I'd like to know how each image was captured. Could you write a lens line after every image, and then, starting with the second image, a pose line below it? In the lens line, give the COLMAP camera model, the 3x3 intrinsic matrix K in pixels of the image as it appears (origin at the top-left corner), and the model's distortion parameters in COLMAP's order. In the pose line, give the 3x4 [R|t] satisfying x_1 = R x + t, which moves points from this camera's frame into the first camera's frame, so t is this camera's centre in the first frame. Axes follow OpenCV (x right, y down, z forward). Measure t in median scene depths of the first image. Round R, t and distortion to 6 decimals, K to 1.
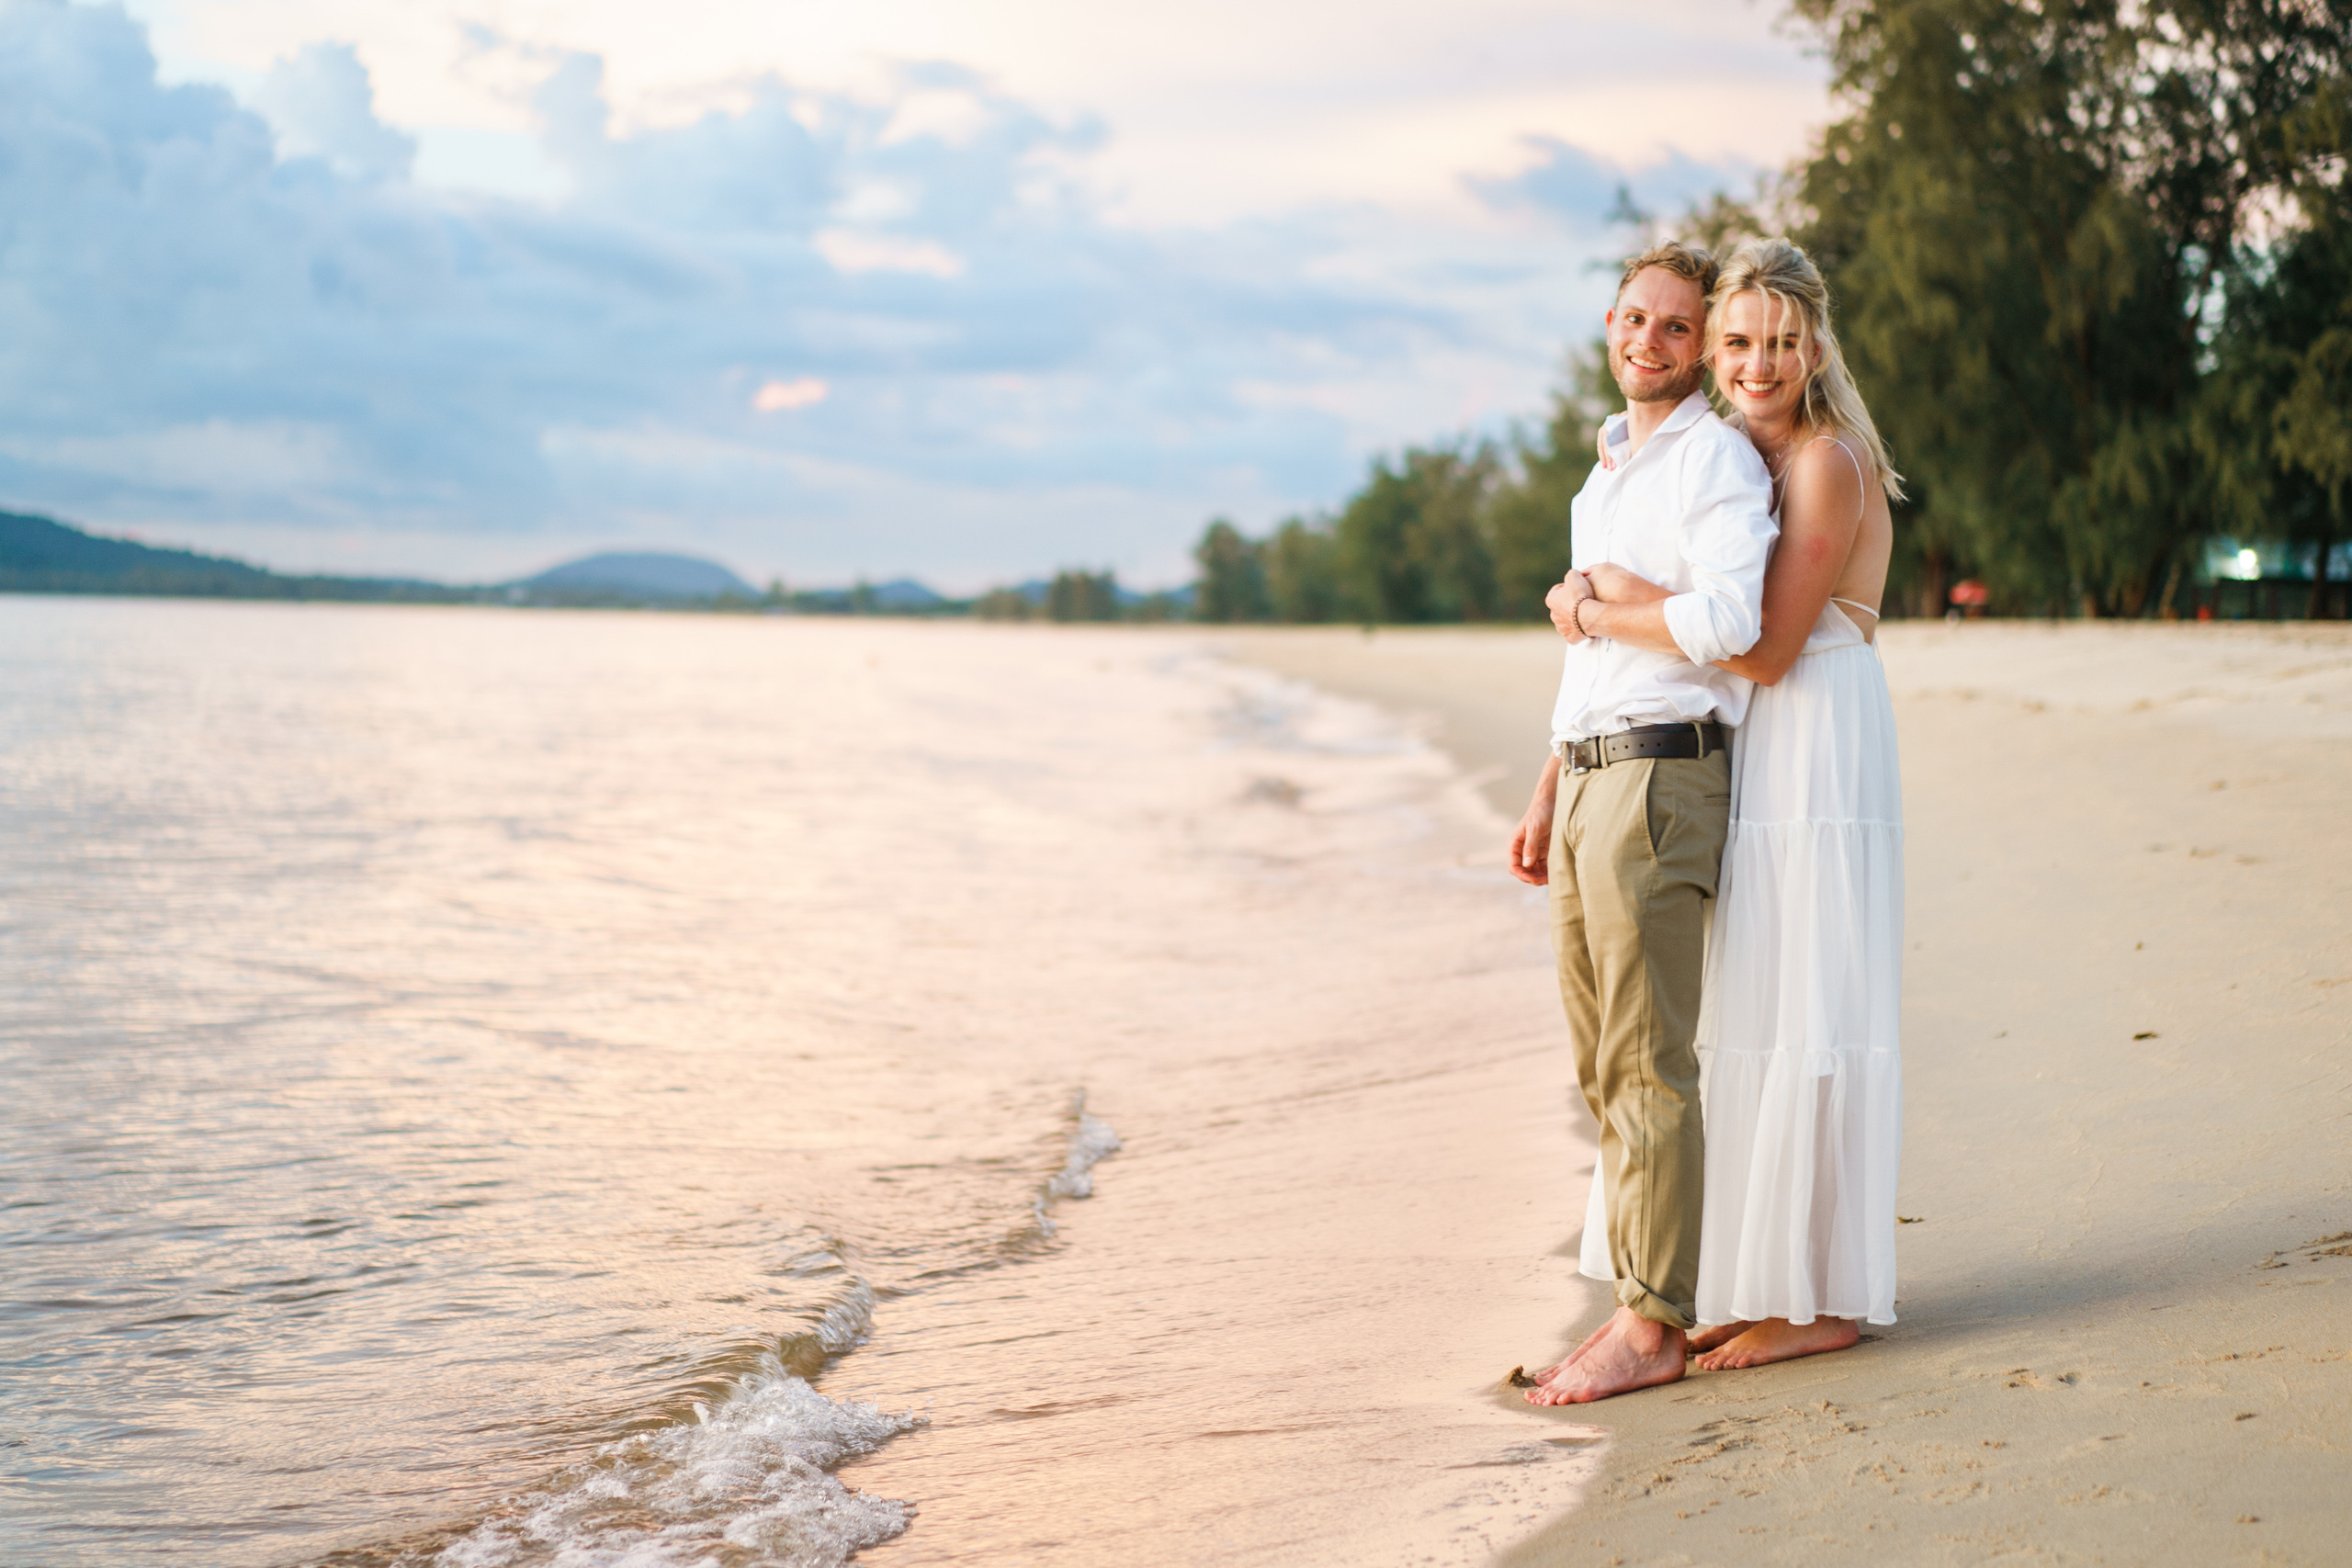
lens RADIAL K [[3980.7, 0, 1175.7], [0, 3980.7, 779.8], [0, 0, 1]] dist [-0.049438, 0.000000]
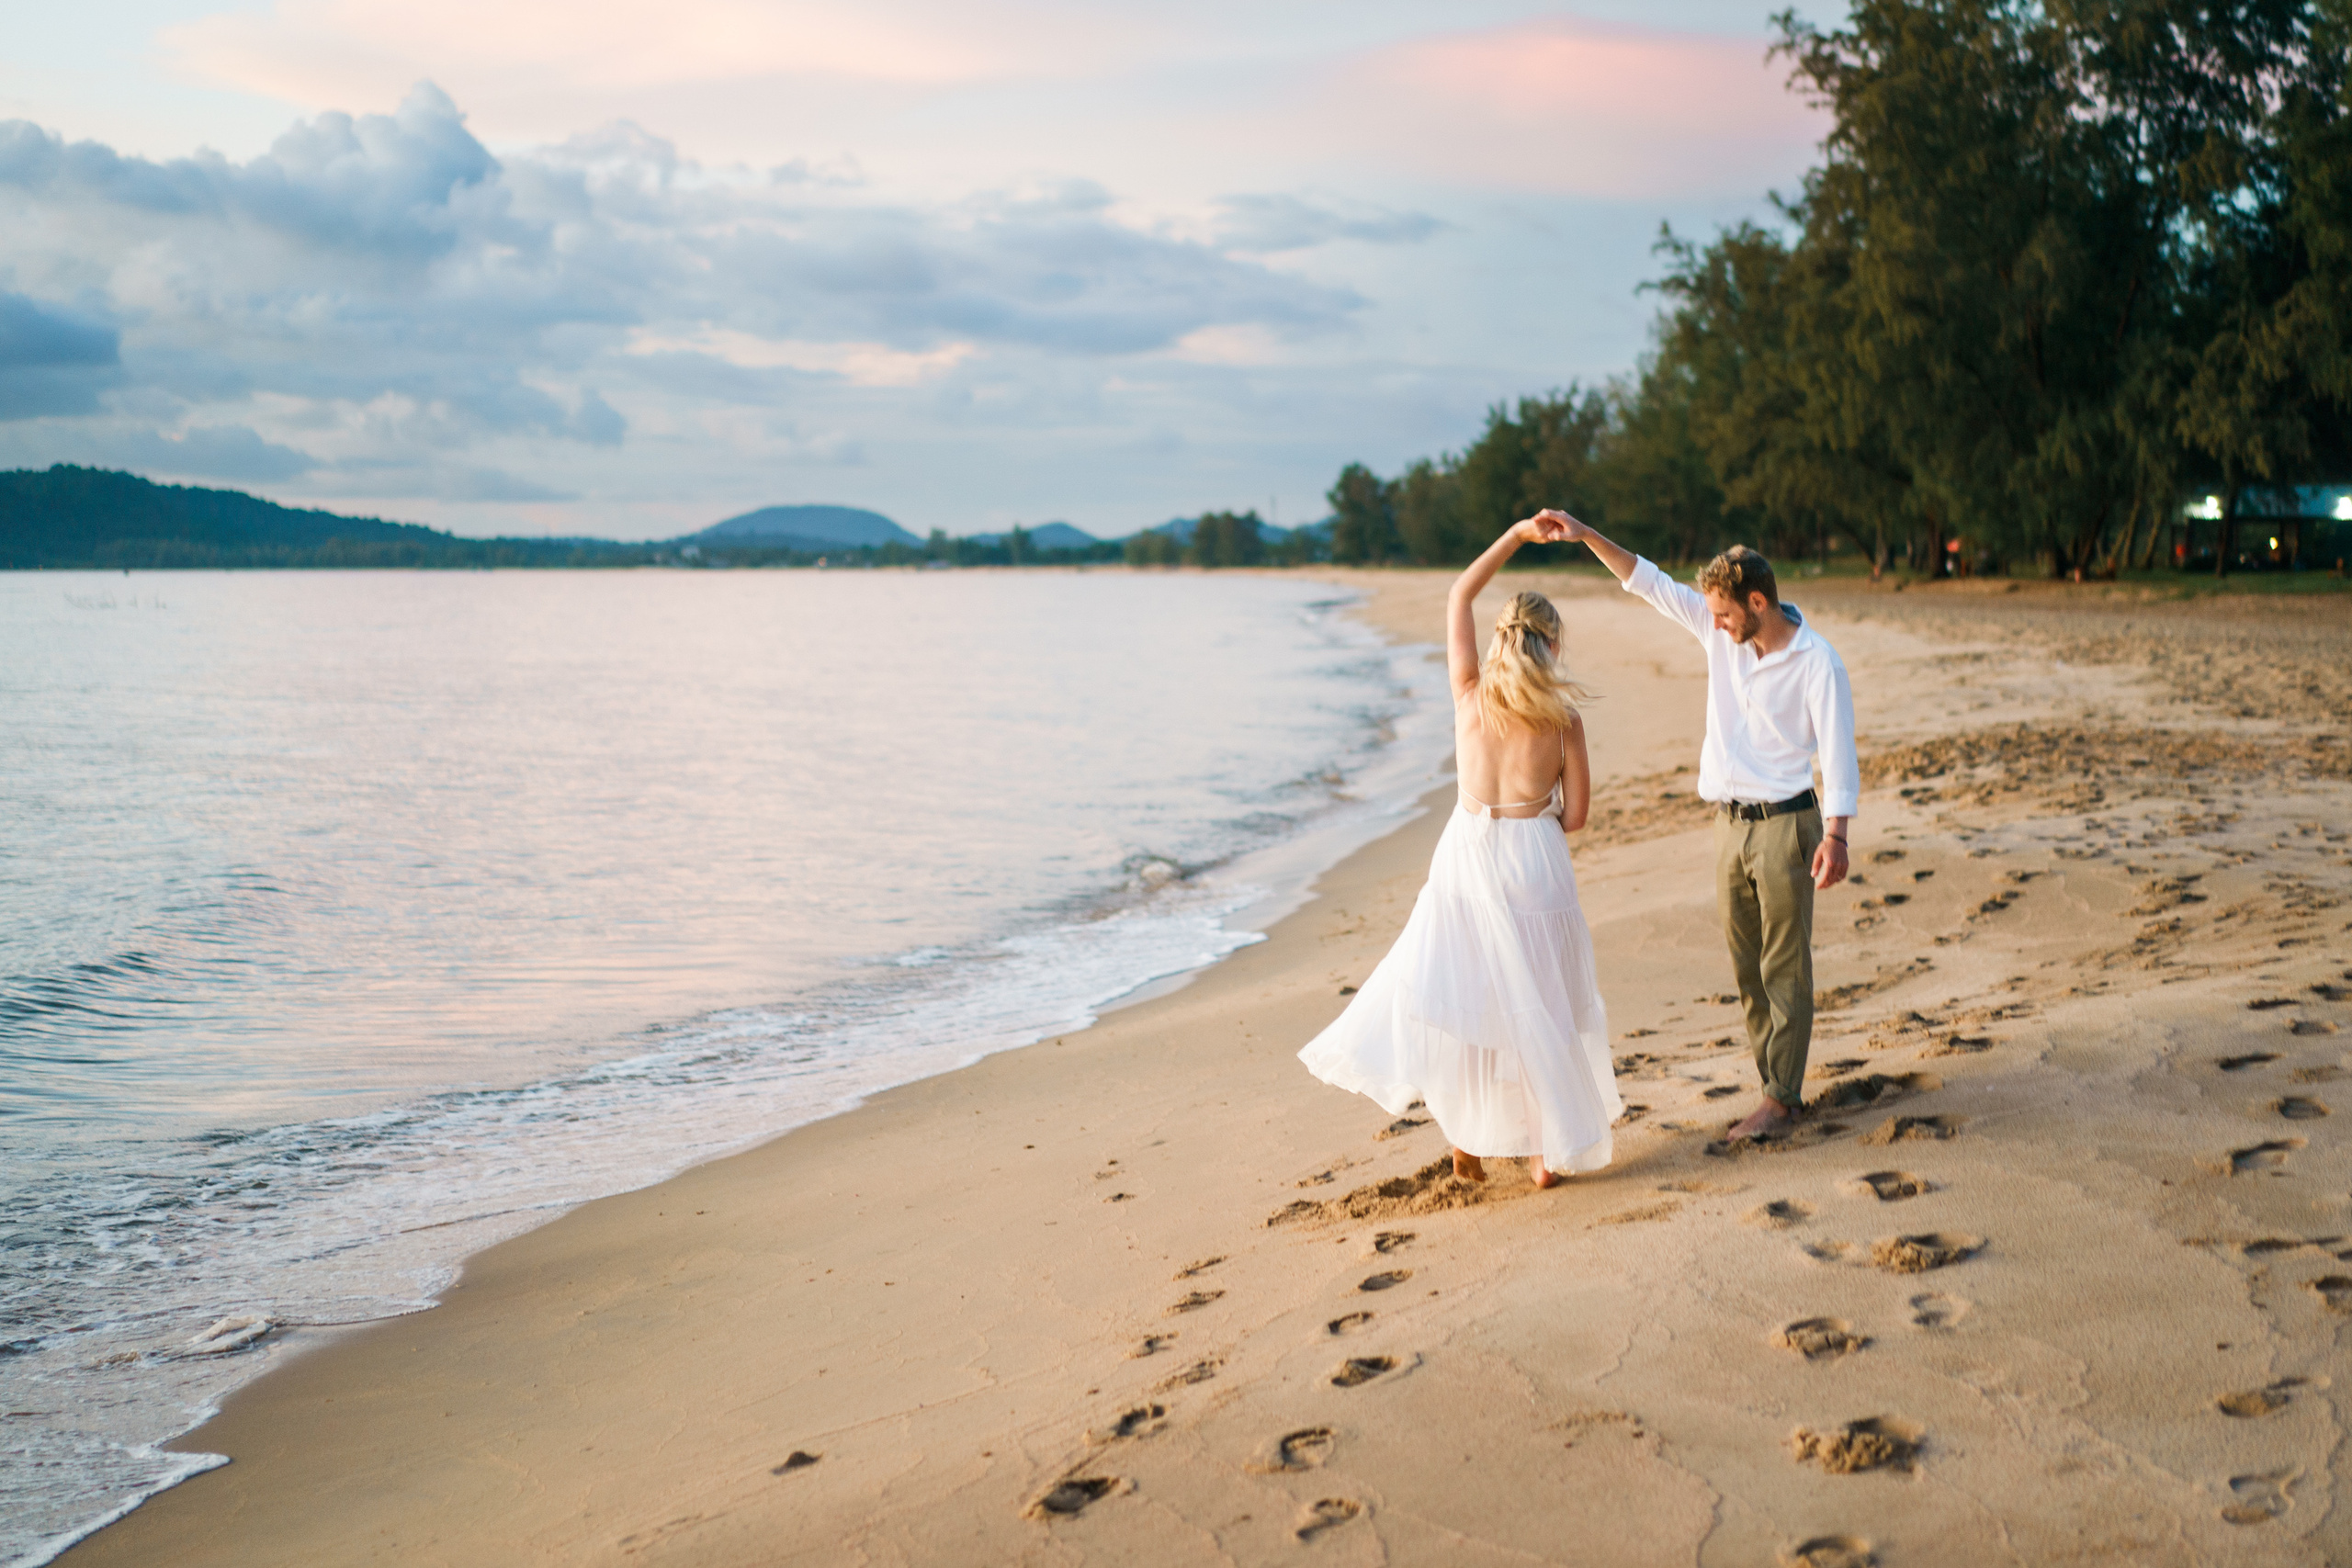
lens RADIAL K [[3980.7, 0, 1175.7], [0, 3980.7, 787.1], [0, 0, 1]] dist [-0.049438, 0.000000]
pose [[0.998827, -0.030331, -0.037738, 0.003839], [0.031076, 0.999330, 0.019321, -0.004450], [0.037127, -0.020472, 0.999101, -0.257238]]
